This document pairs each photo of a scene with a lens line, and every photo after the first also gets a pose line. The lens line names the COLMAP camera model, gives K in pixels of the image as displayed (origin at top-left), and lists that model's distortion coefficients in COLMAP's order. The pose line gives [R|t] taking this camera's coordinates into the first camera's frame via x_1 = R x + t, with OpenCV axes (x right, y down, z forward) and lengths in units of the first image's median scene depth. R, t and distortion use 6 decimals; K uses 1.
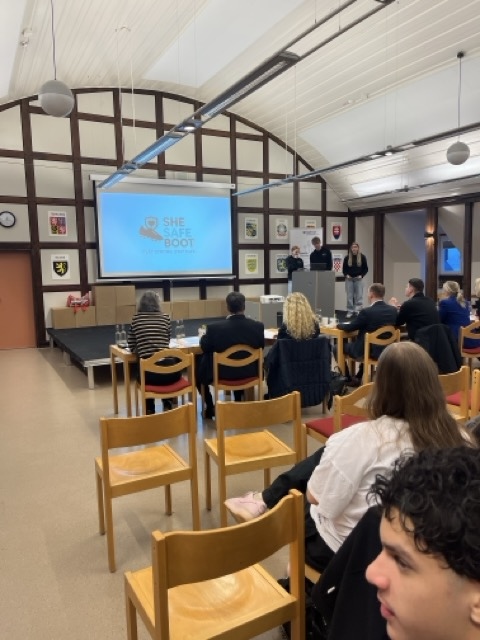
lens RADIAL K [[489.6, 0, 240.3], [0, 489.6, 316.9], [0, 0, 1]] dist [0.008496, -0.006061]
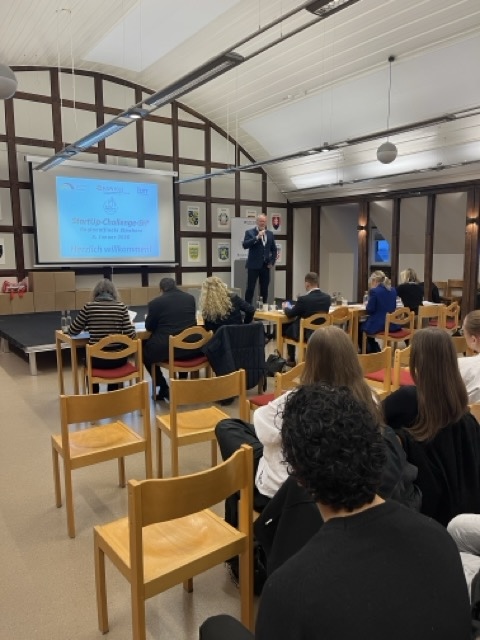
lens RADIAL K [[482.9, 0, 249.8], [0, 482.9, 322.0], [0, 0, 1]] dist [-0.002031, -0.006707]
pose [[0.989964, -0.001150, 0.141312, -0.004157], [-0.004006, 0.999337, 0.036192, 0.000960], [-0.141260, -0.036395, 0.989303, -0.014884]]
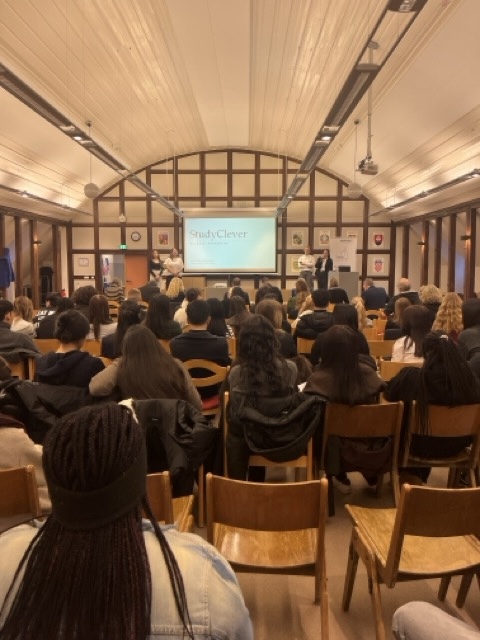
lens RADIAL K [[483.3, 0, 238.9], [0, 483.3, 324.2], [0, 0, 1]] dist [0.008766, -0.004666]
pose [[0.868812, 0.076516, -0.489195, 0.655299], [-0.067908, 0.997065, 0.035349, 0.025078], [0.490464, 0.002509, 0.871458, -0.297162]]
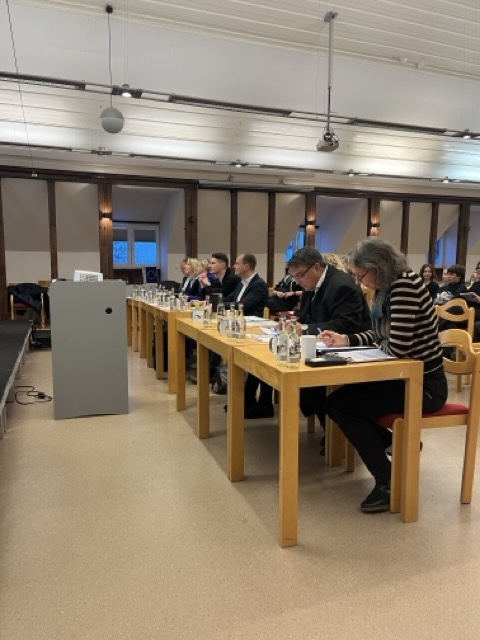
lens RADIAL K [[489.6, 0, 240.3], [0, 489.6, 316.9], [0, 0, 1]] dist [0.008496, -0.006061]
pose [[0.150515, -0.102853, 0.983243, -0.453128], [0.085115, 0.992228, 0.090764, -0.059425], [-0.984937, 0.070028, 0.158100, 0.726082]]
